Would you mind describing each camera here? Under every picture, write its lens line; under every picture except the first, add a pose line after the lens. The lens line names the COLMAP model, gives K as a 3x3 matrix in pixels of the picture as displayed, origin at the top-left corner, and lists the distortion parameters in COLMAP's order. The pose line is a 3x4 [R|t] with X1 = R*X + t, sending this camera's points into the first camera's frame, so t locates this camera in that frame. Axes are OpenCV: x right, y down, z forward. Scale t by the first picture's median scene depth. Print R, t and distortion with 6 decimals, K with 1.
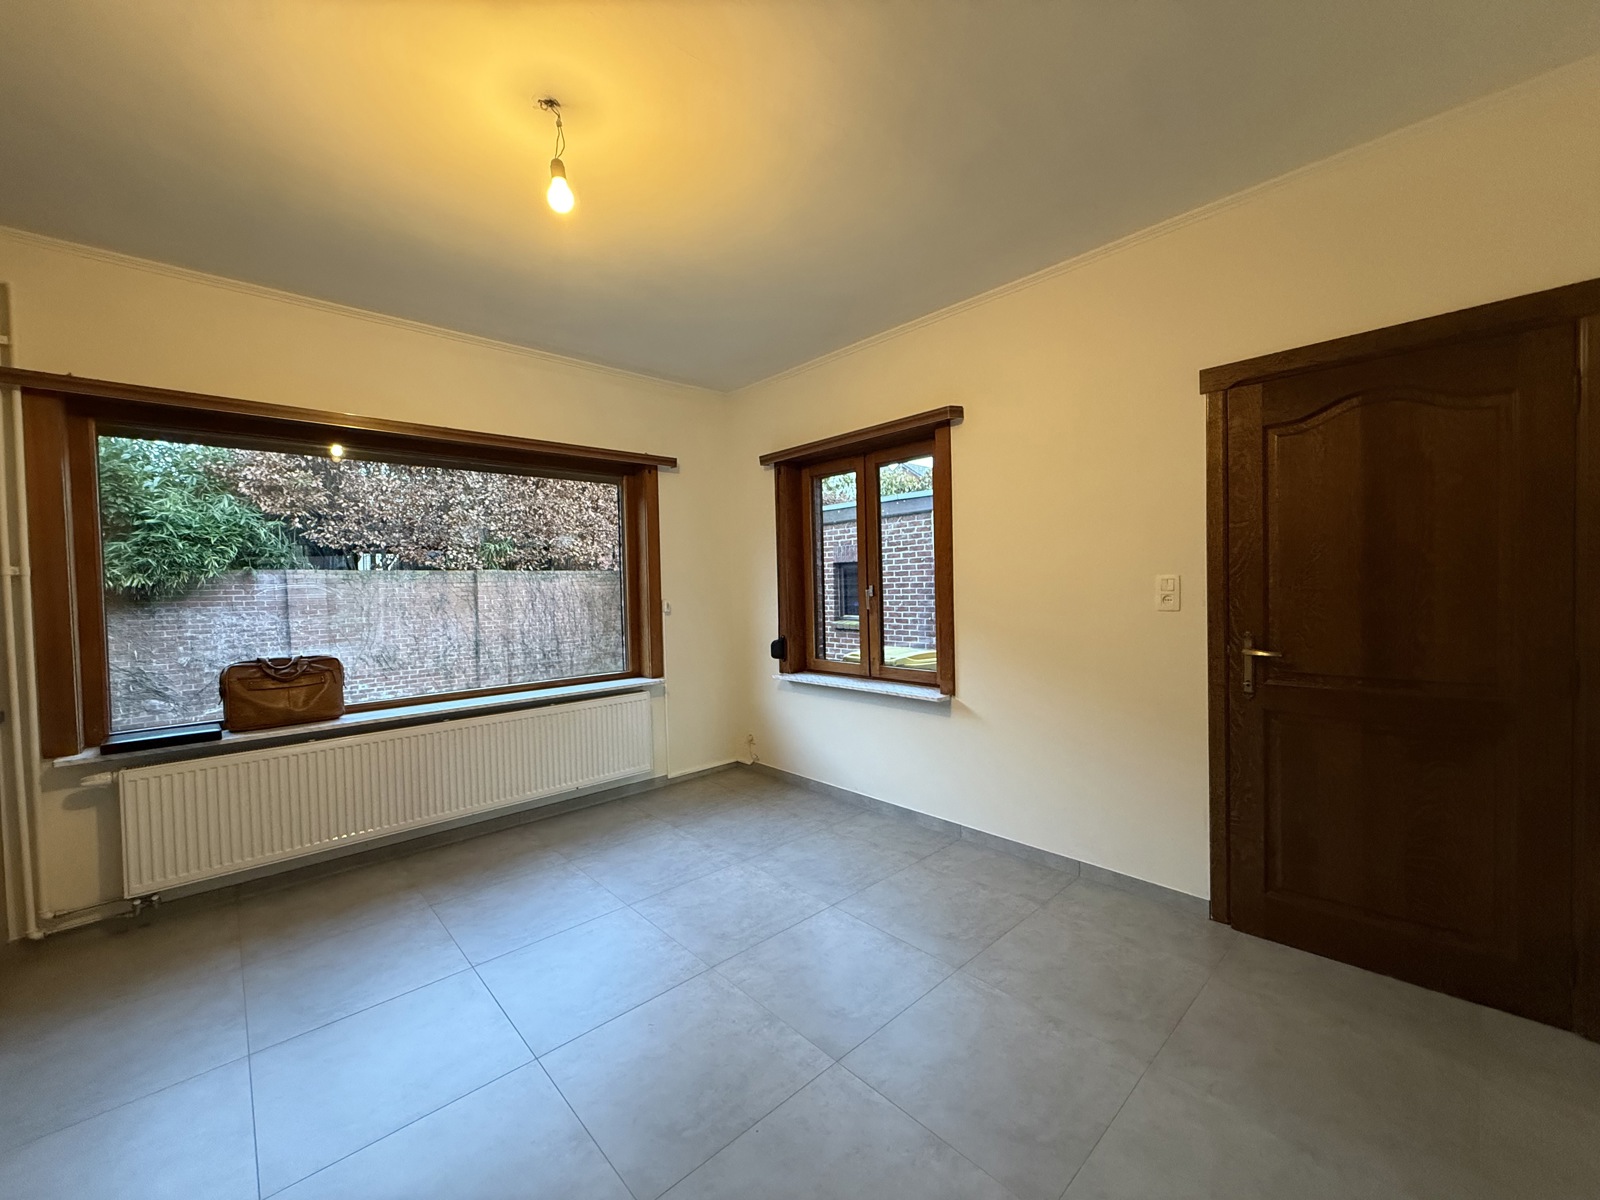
lens RADIAL K [[633.0, 0, 800.0], [0, 633.0, 600.0], [0, 0, 1]] dist [0.000859, 0.000094]
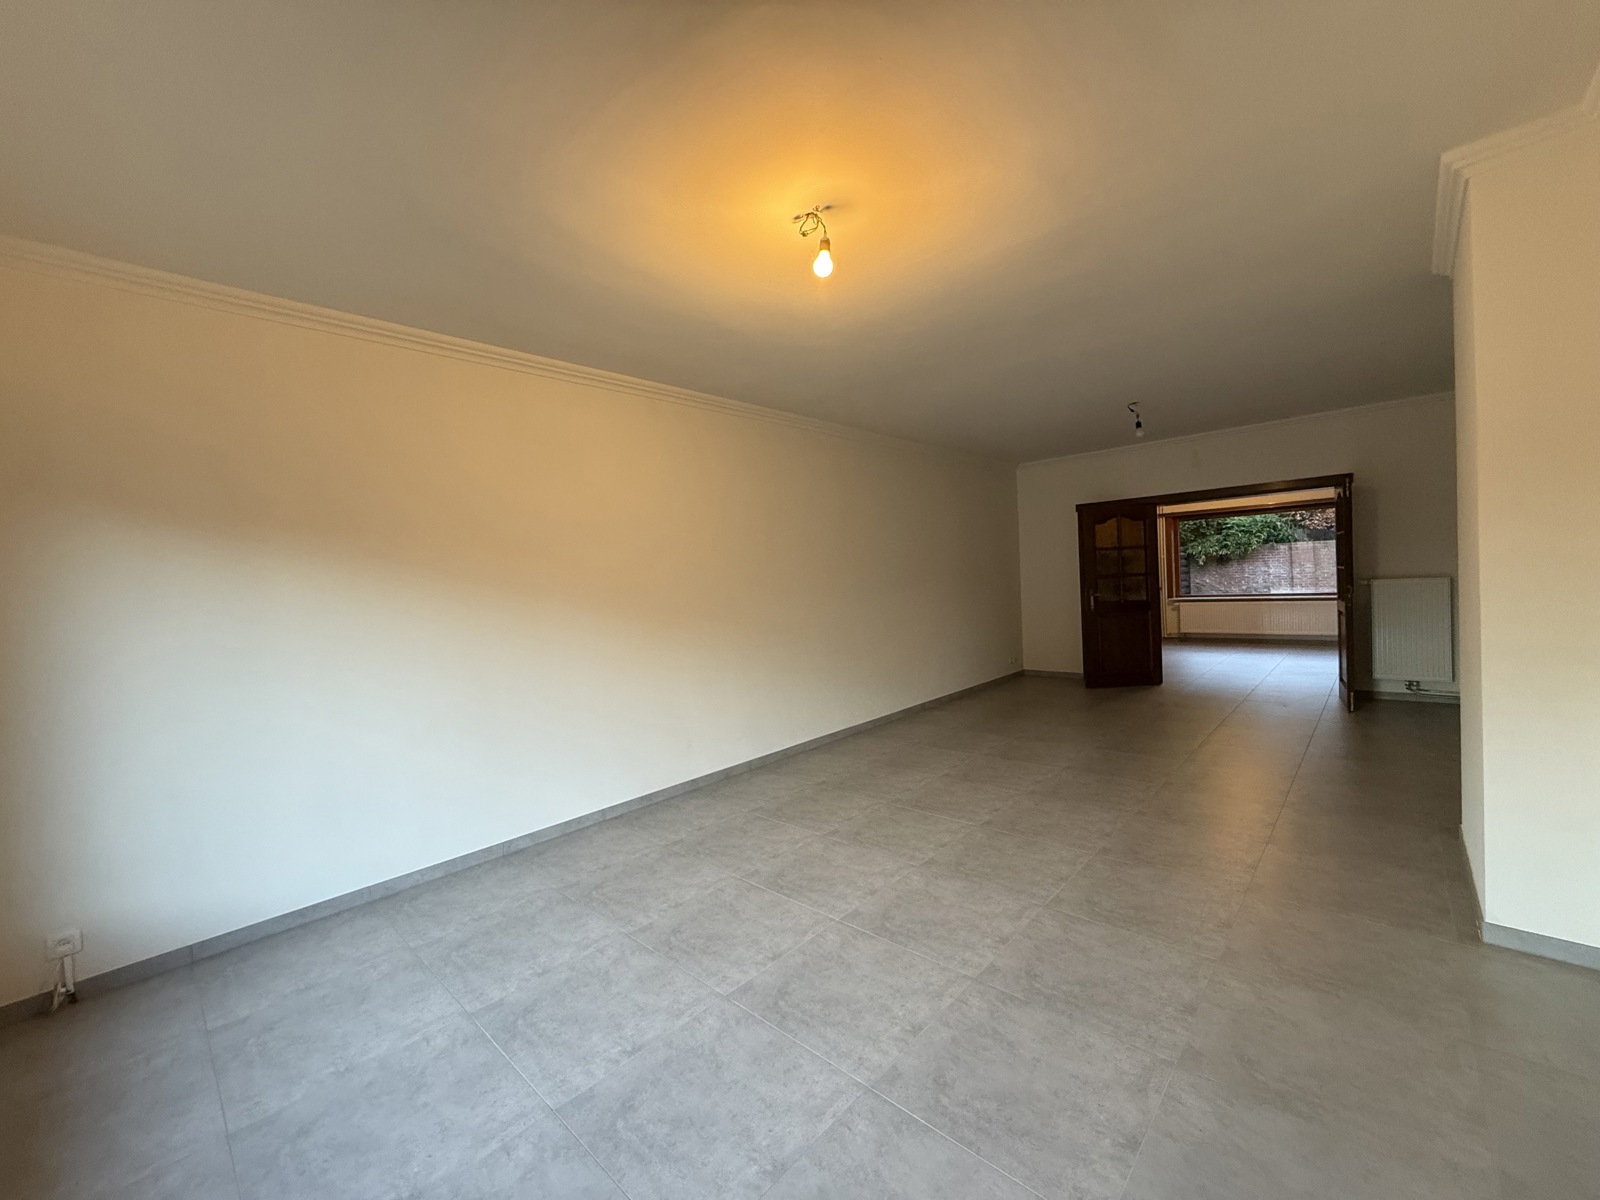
lens RADIAL K [[633.0, 0, 800.0], [0, 633.0, 600.0], [0, 0, 1]] dist [0.000859, 0.000094]
pose [[0.074618, 0.053490, -0.995777, 1.107796], [0.022909, 0.998205, 0.055337, -0.016941], [0.996949, -0.026941, 0.073259, -0.693093]]
